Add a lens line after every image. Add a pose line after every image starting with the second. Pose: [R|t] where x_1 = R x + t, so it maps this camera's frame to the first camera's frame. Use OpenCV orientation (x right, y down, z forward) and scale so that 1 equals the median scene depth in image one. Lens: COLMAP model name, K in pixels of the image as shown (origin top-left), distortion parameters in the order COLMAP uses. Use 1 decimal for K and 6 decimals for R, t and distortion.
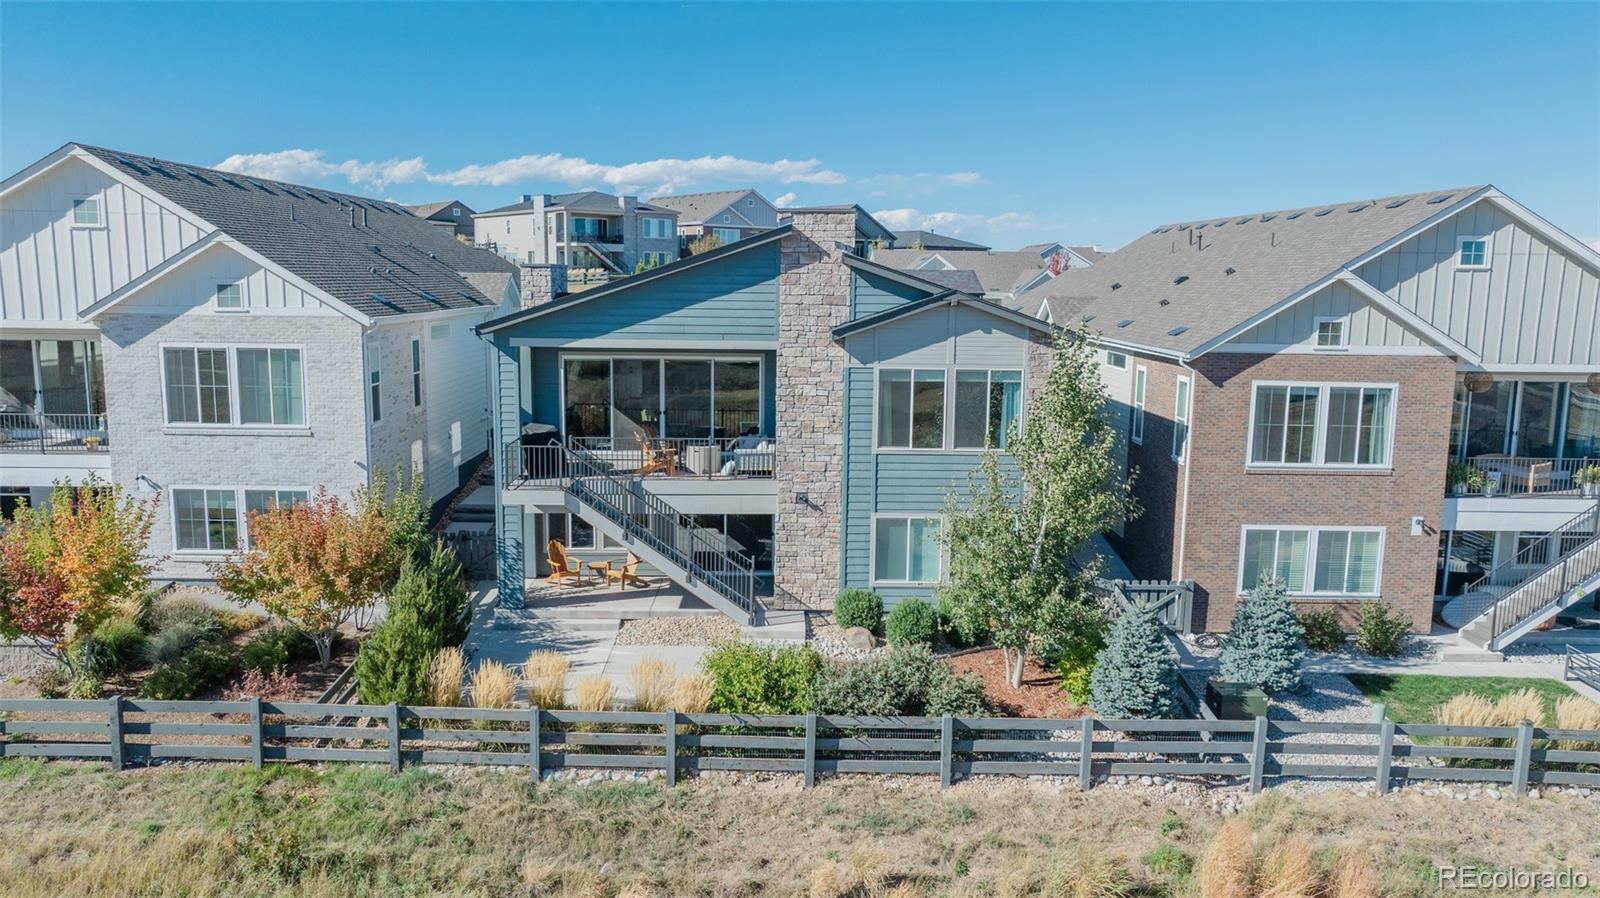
lens RADIAL K [[1526.1, 0, 802.1], [0, 1526.1, 453.2], [0, 0, 1]] dist [-0.045056, 0.000000]
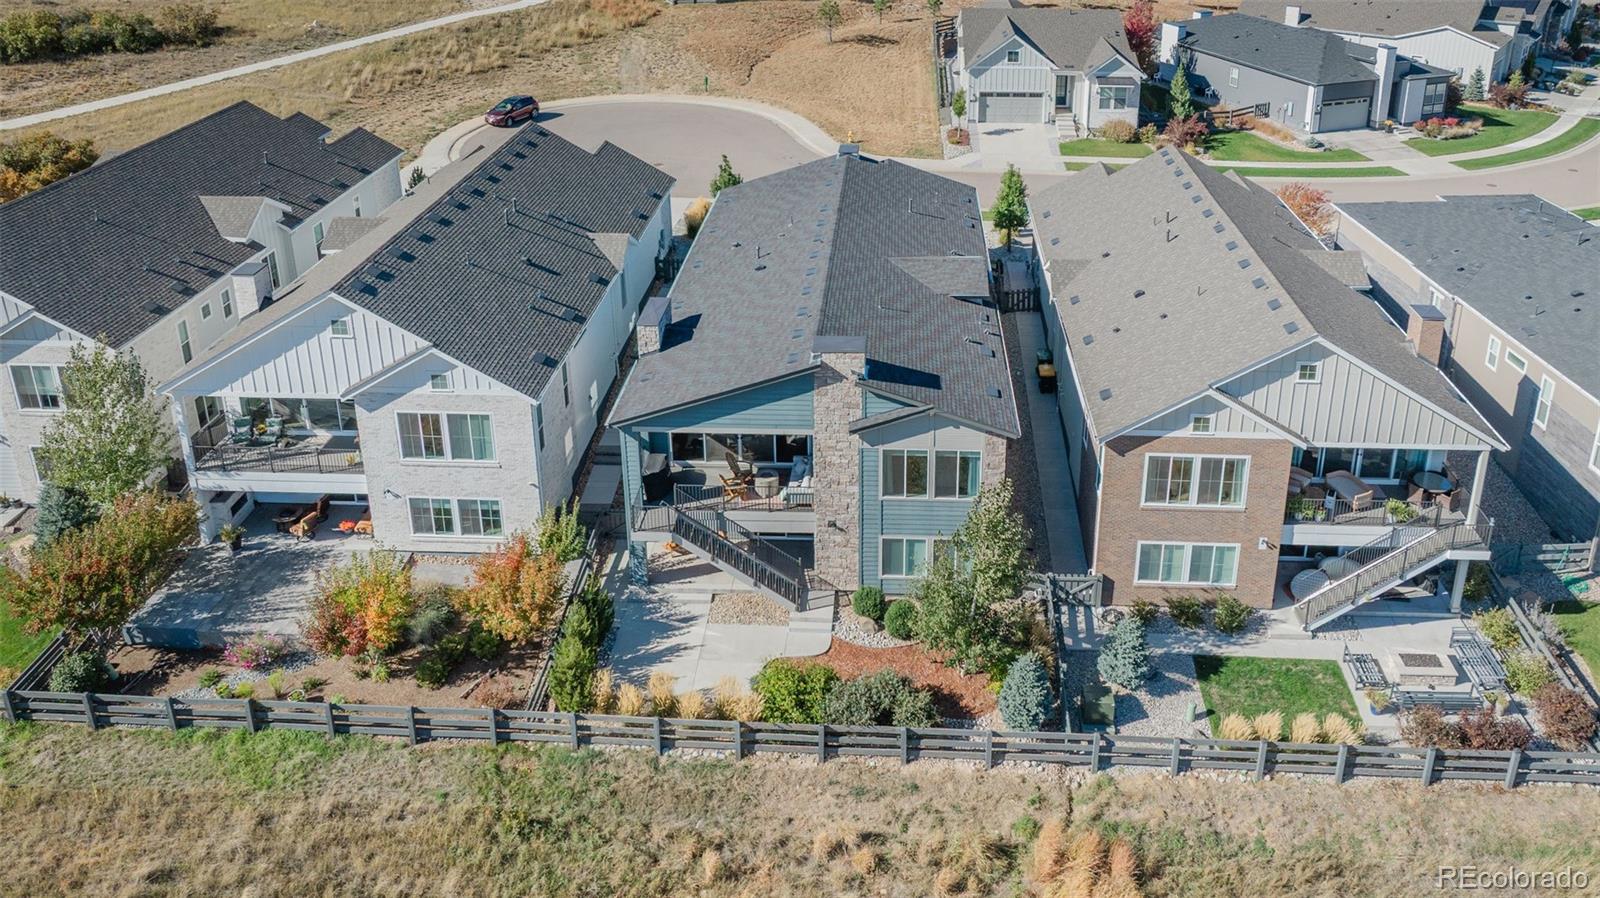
lens RADIAL K [[1526.1, 0, 799.1], [0, 1526.1, 445.2], [0, 0, 1]] dist [-0.045056, 0.000000]
pose [[0.996623, 0.011886, -0.081253, 0.089689], [0.009657, 0.965639, 0.259706, -0.440395], [0.081548, -0.259613, 0.962263, -0.412708]]
